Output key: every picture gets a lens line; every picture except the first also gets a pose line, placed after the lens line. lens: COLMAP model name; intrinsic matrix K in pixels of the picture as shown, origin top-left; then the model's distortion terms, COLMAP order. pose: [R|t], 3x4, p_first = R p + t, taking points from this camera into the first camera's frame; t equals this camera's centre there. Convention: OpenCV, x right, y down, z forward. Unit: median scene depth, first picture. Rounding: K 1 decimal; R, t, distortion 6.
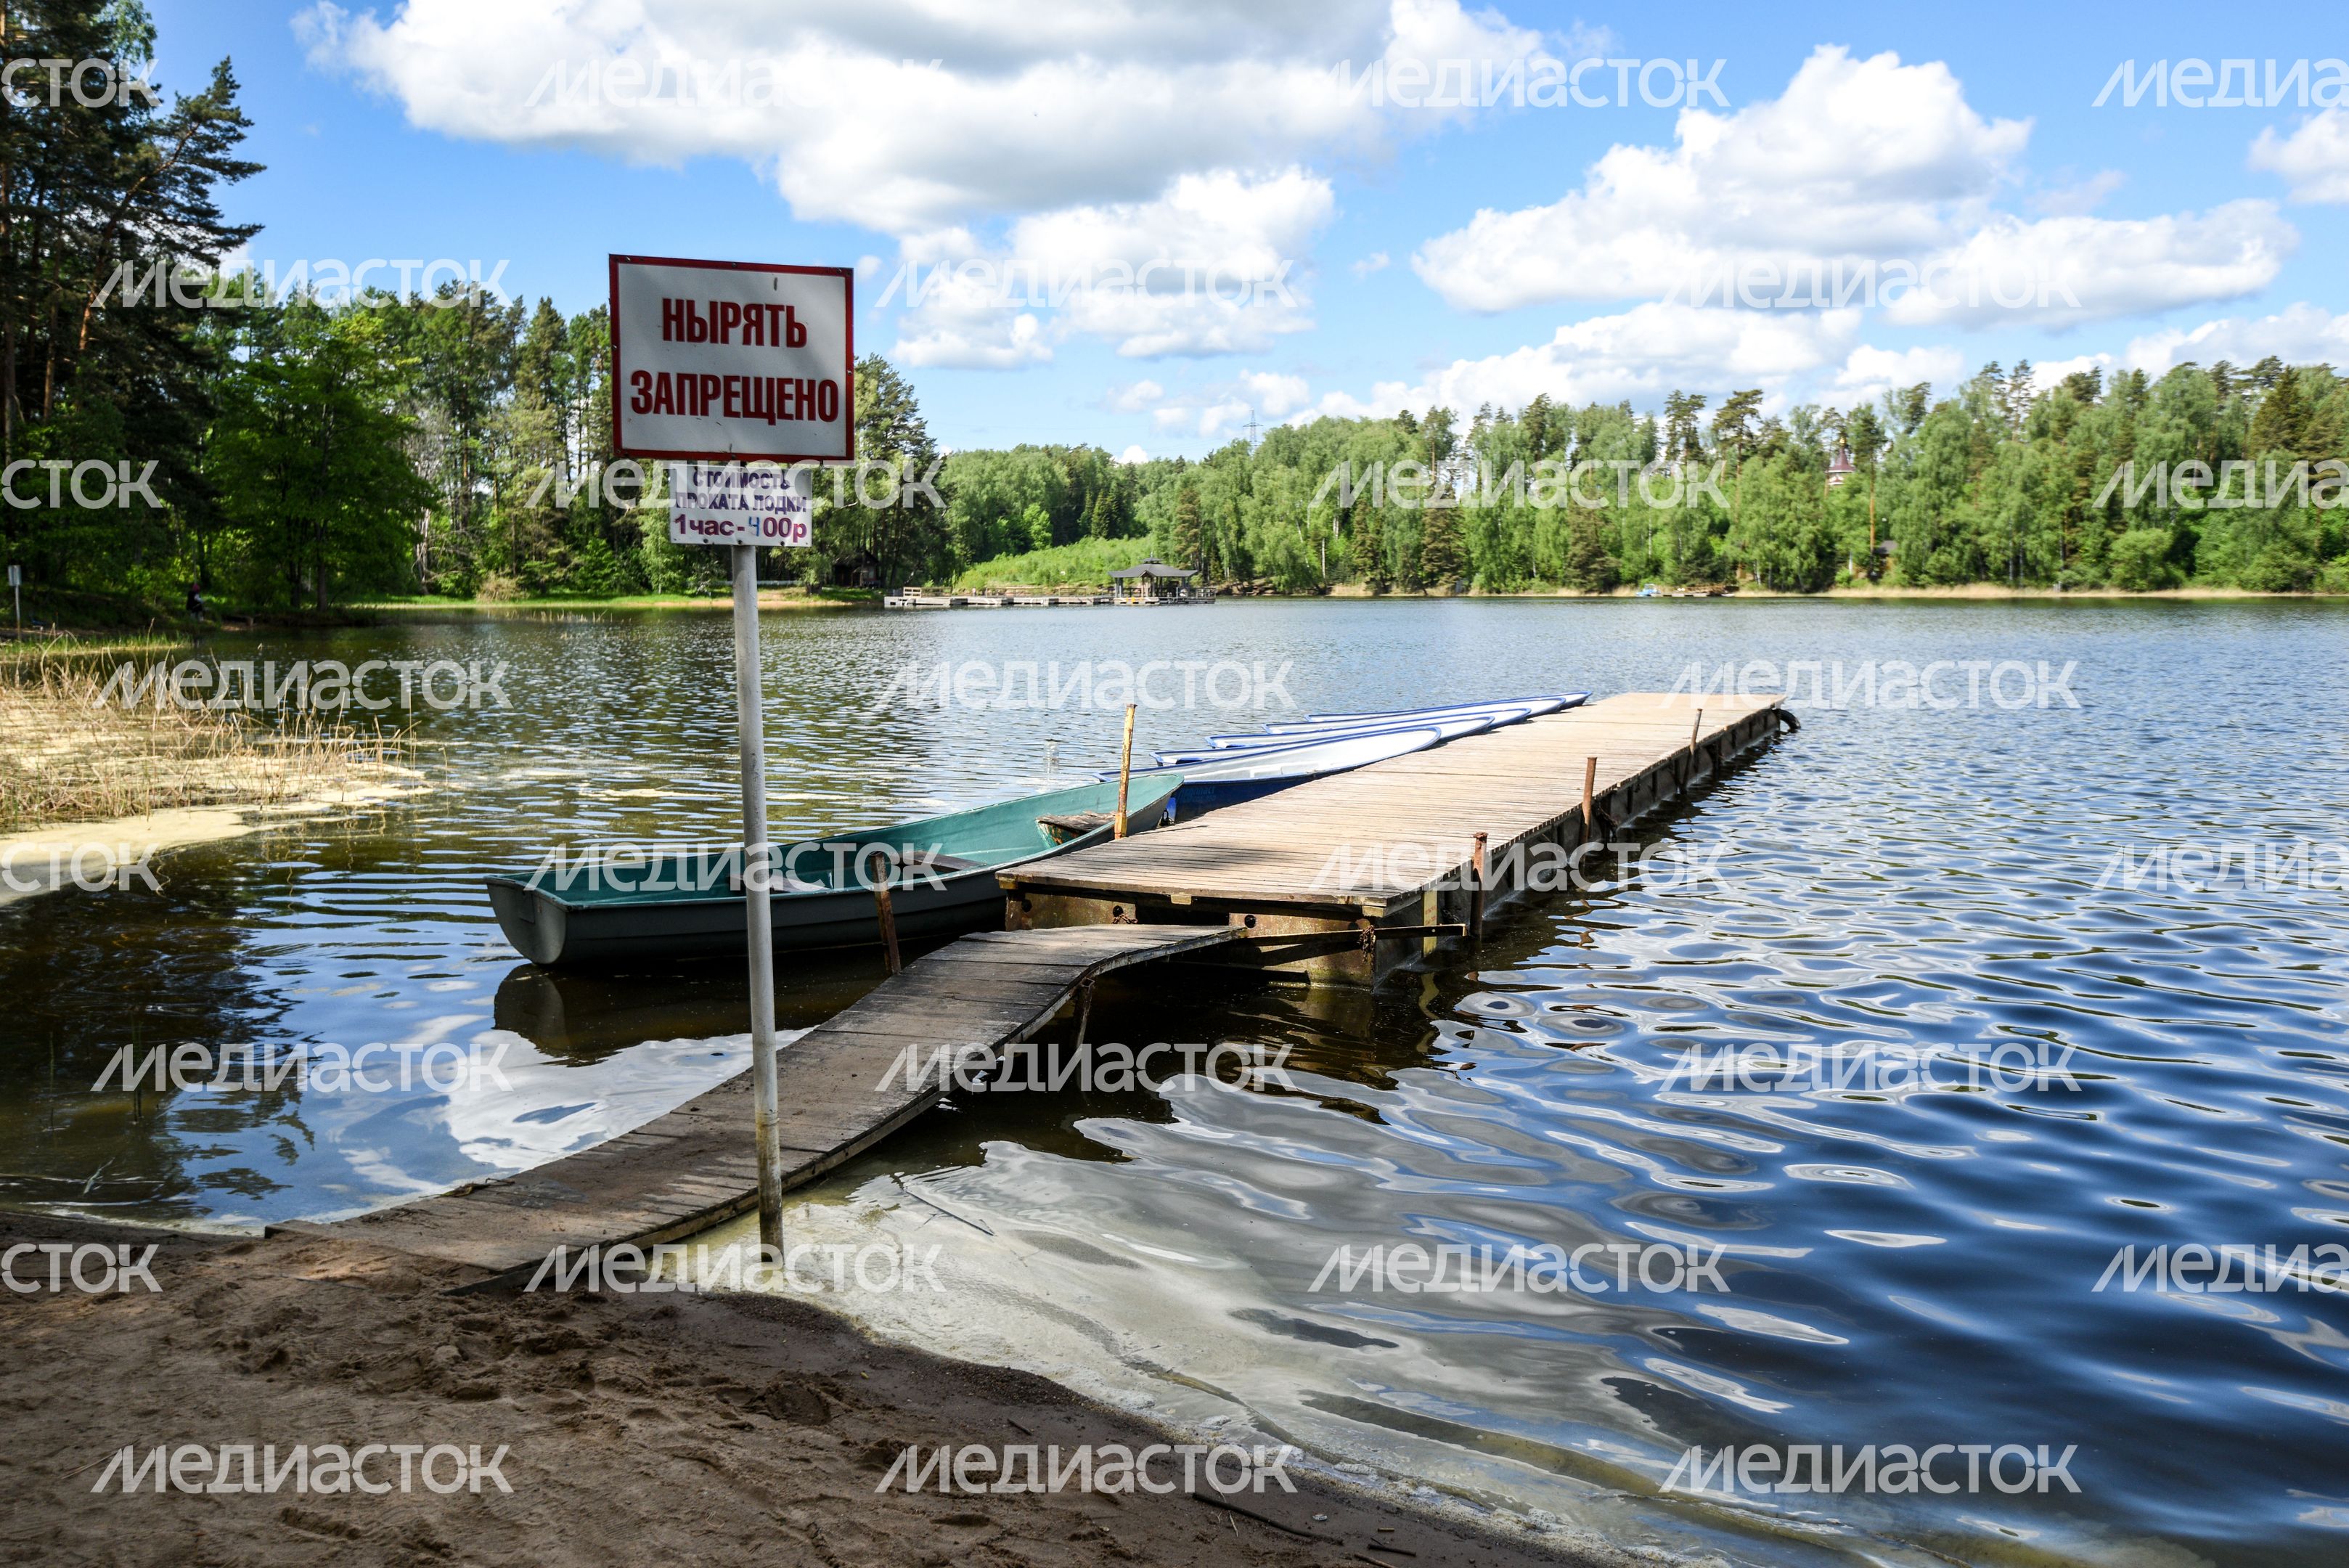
lens RADIAL K [[1980.3, 0, 1165.9], [0, 1980.3, 770.9], [0, 0, 1]] dist [0.052028, -0.006225]
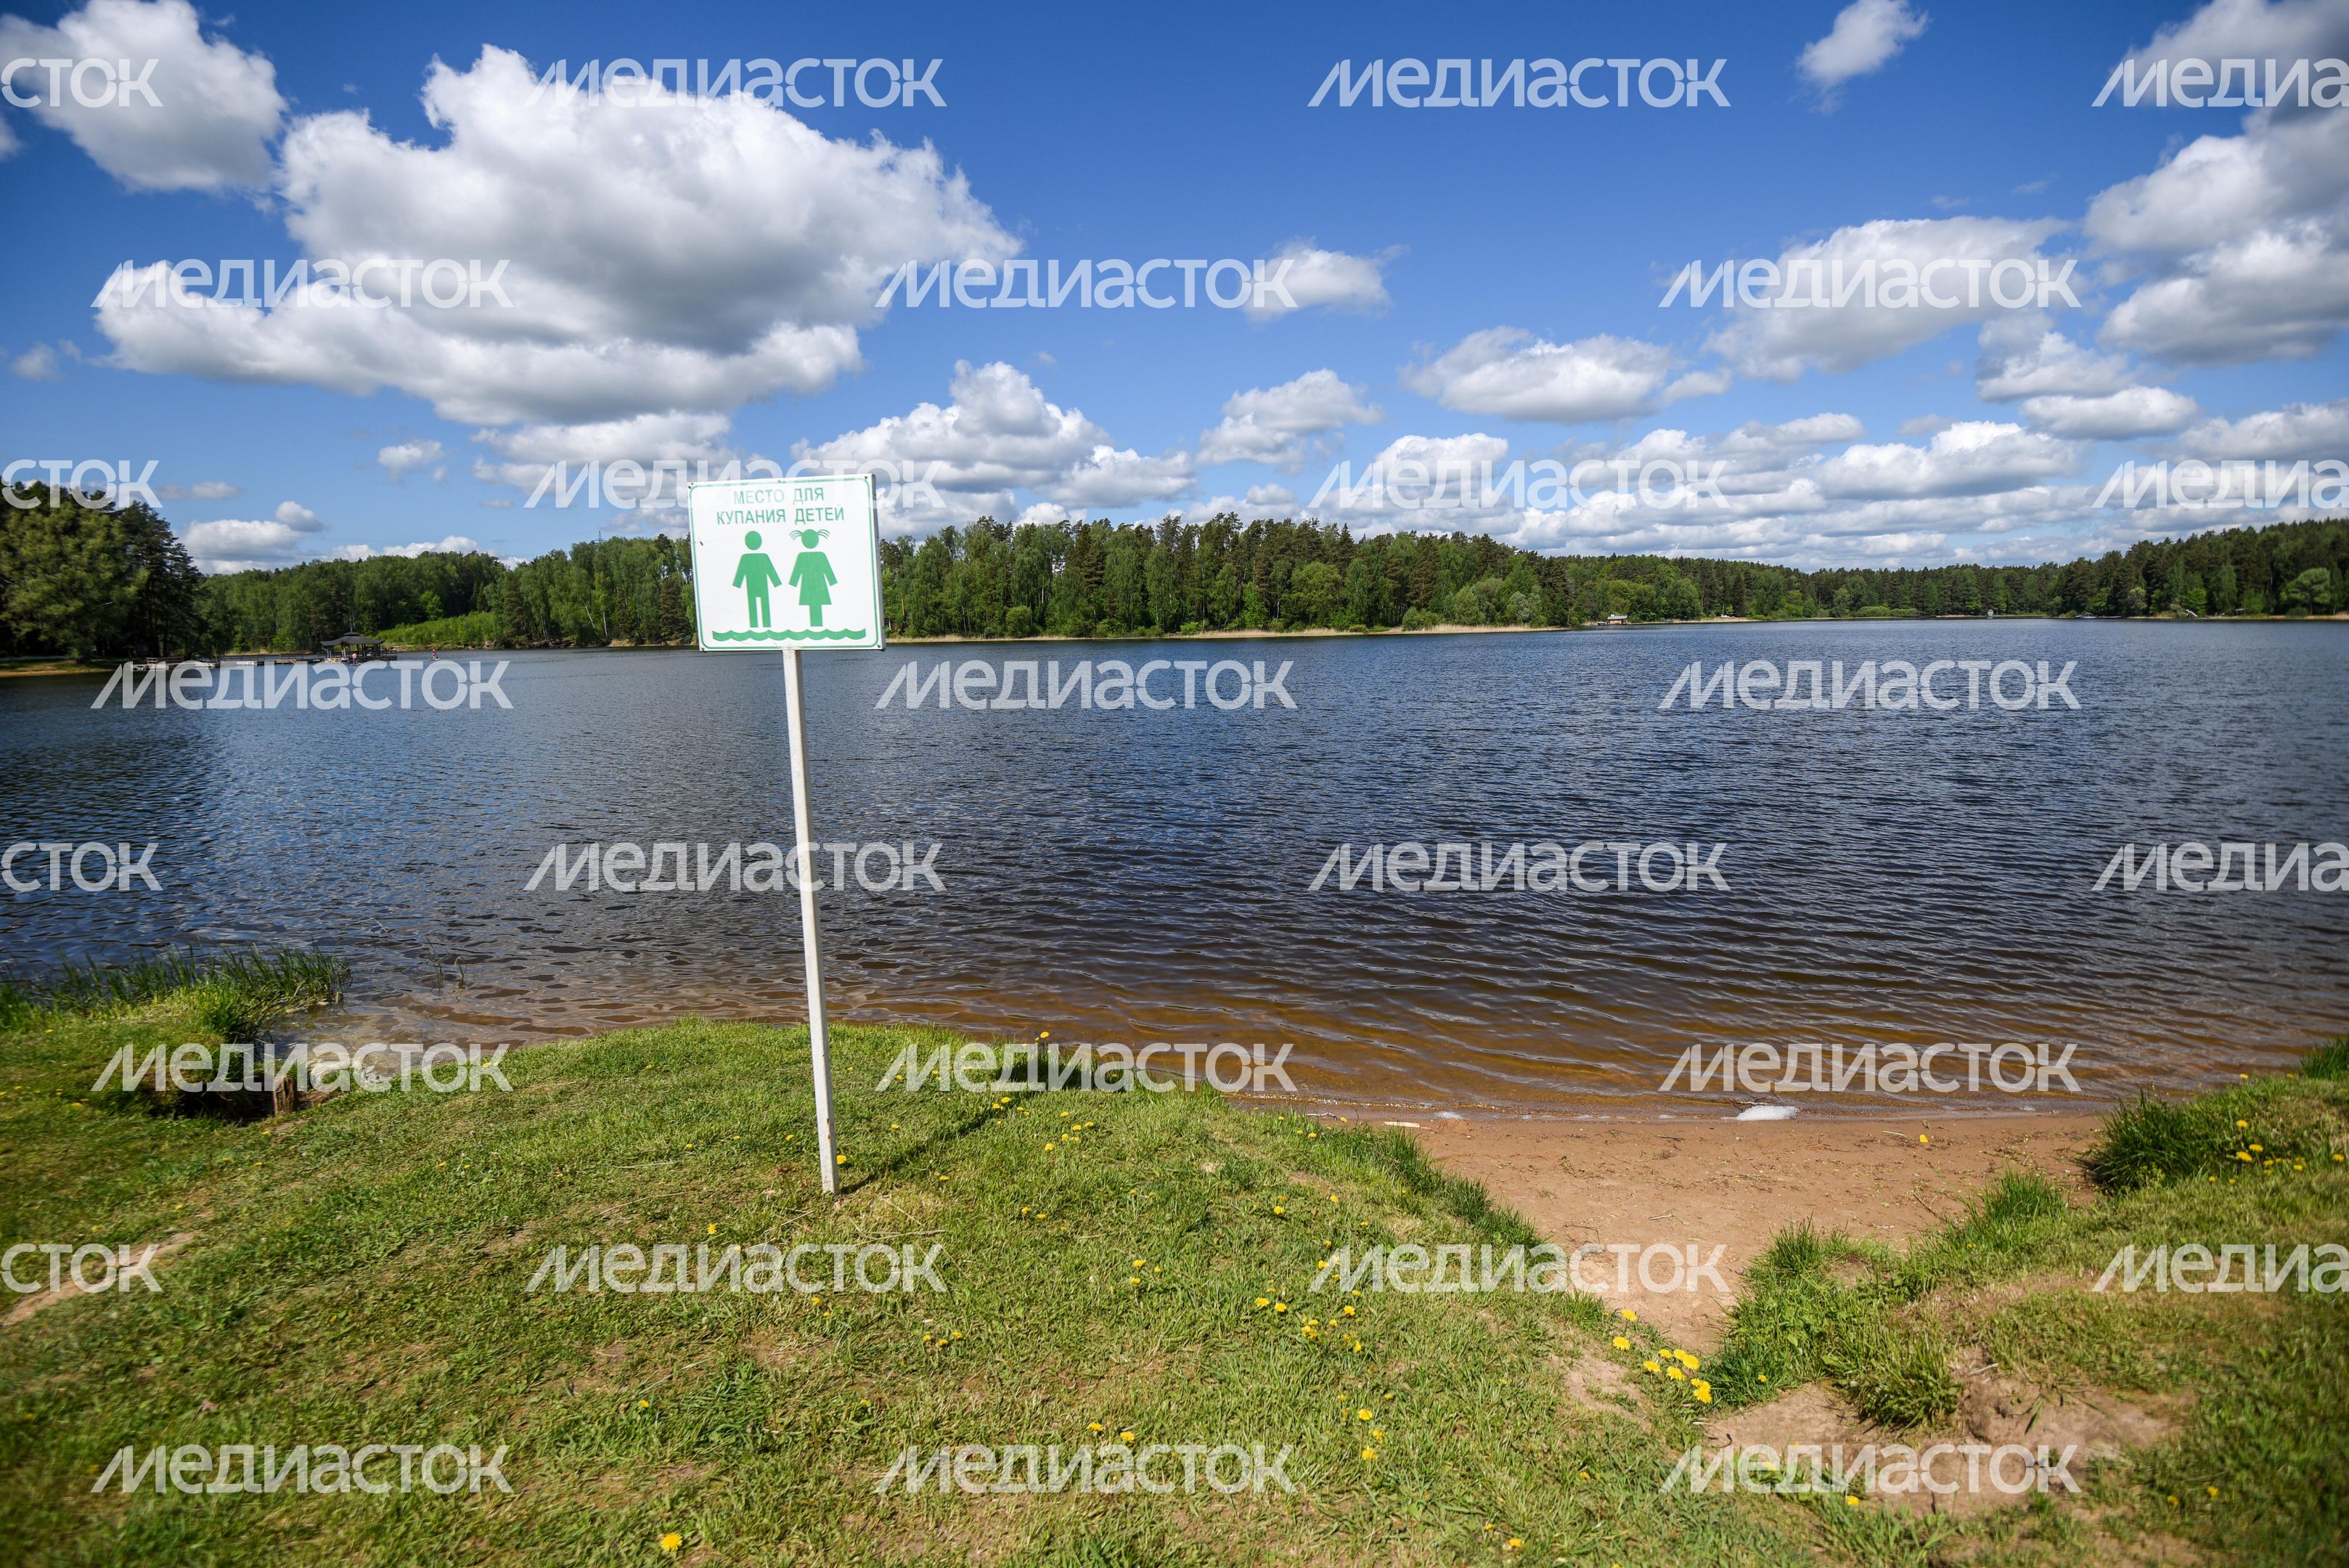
lens RADIAL K [[1115.3, 0, 1166.2], [0, 1115.3, 762.9], [0, 0, 1]] dist [-0.014365, -0.011582]
pose [[0.905189, -0.068375, 0.419474, 0.141804], [0.057190, 0.997594, 0.039196, -0.001293], [-0.421145, -0.011490, 0.906921, -0.049605]]
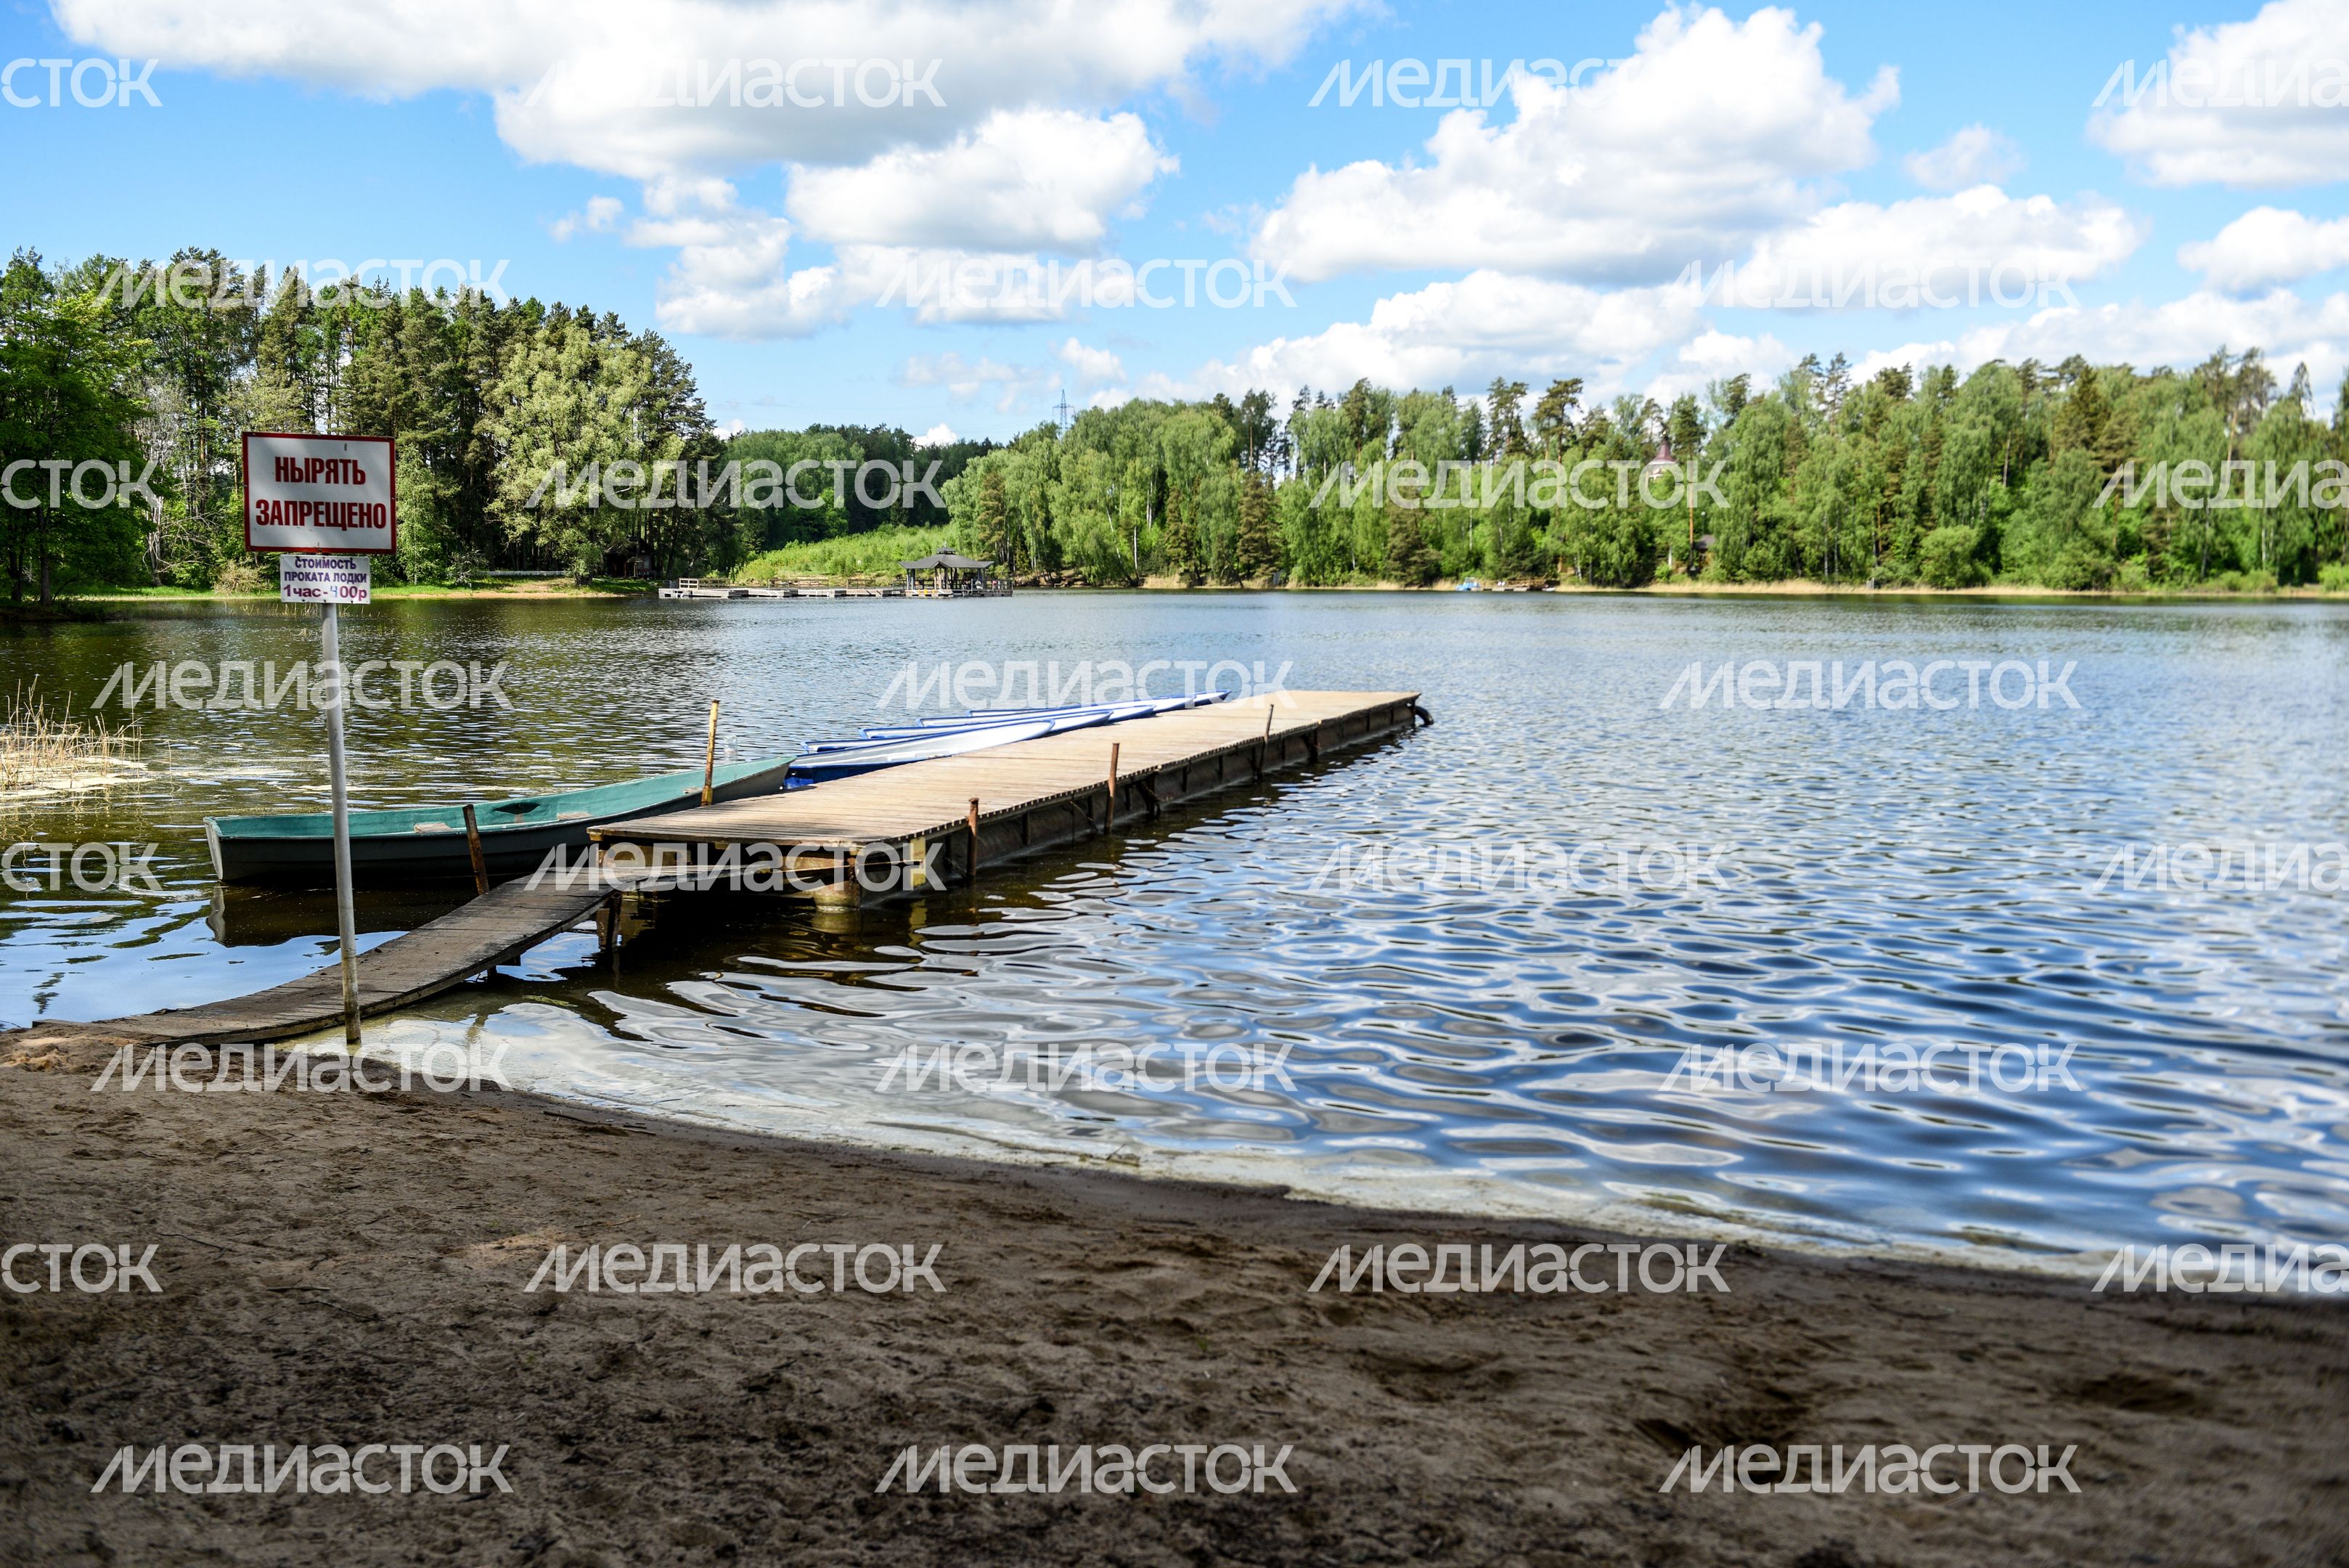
lens RADIAL K [[2119.0, 0, 1152.2], [0, 2119.0, 777.7], [0, 0, 1]] dist [0.012729, -0.014565]
pose [[0.996699, -0.003663, 0.081108, 0.006296], [0.003503, 0.999992, 0.002124, 0.000584], [-0.081115, -0.001833, 0.996703, -0.015675]]
